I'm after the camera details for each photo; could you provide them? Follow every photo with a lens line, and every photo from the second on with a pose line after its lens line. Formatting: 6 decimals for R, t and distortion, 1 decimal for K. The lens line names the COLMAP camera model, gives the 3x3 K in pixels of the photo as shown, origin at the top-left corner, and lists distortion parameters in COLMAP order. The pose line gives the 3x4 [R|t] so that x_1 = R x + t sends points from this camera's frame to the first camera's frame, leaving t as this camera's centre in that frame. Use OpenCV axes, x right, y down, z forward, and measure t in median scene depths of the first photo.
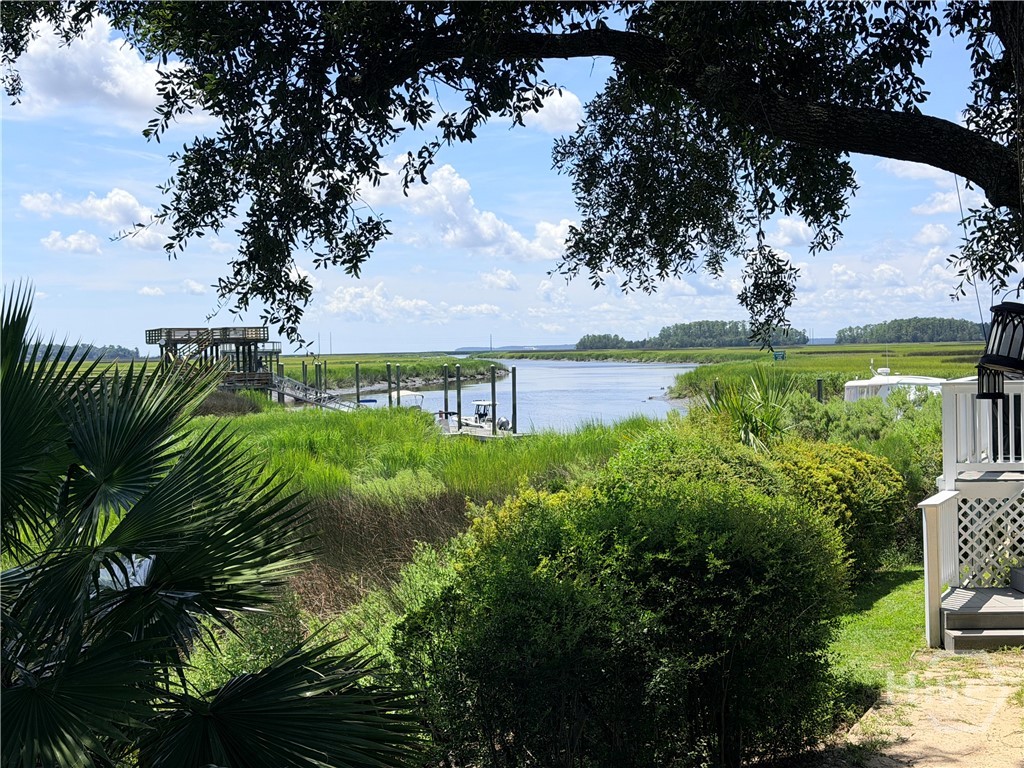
lens RADIAL K [[1439.2, 0, 516.8], [0, 1439.2, 387.7], [0, 0, 1]] dist [0.116545, -0.054279]
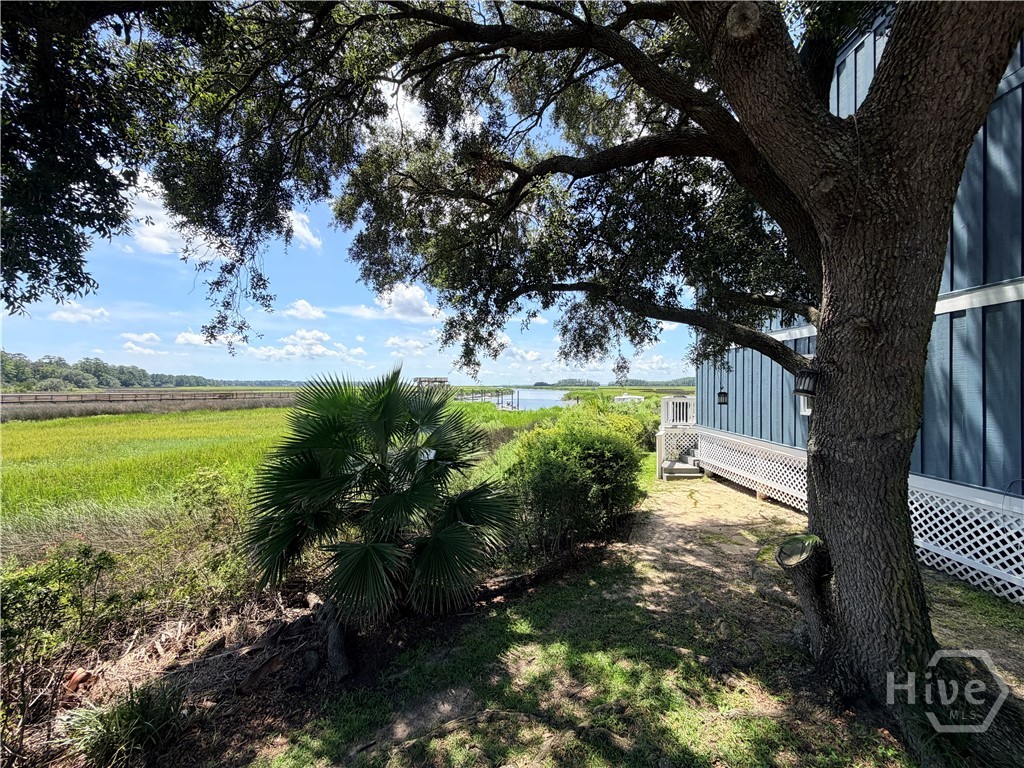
lens RADIAL K [[412.6, 0, 509.0], [0, 412.6, 382.8], [0, 0, 1]] dist [0.000134, 0.000039]
pose [[0.999588, 0.021017, -0.019567, -0.062241], [-0.021654, 0.999222, -0.032967, 0.000599], [0.018859, 0.033378, 0.999265, 0.095485]]
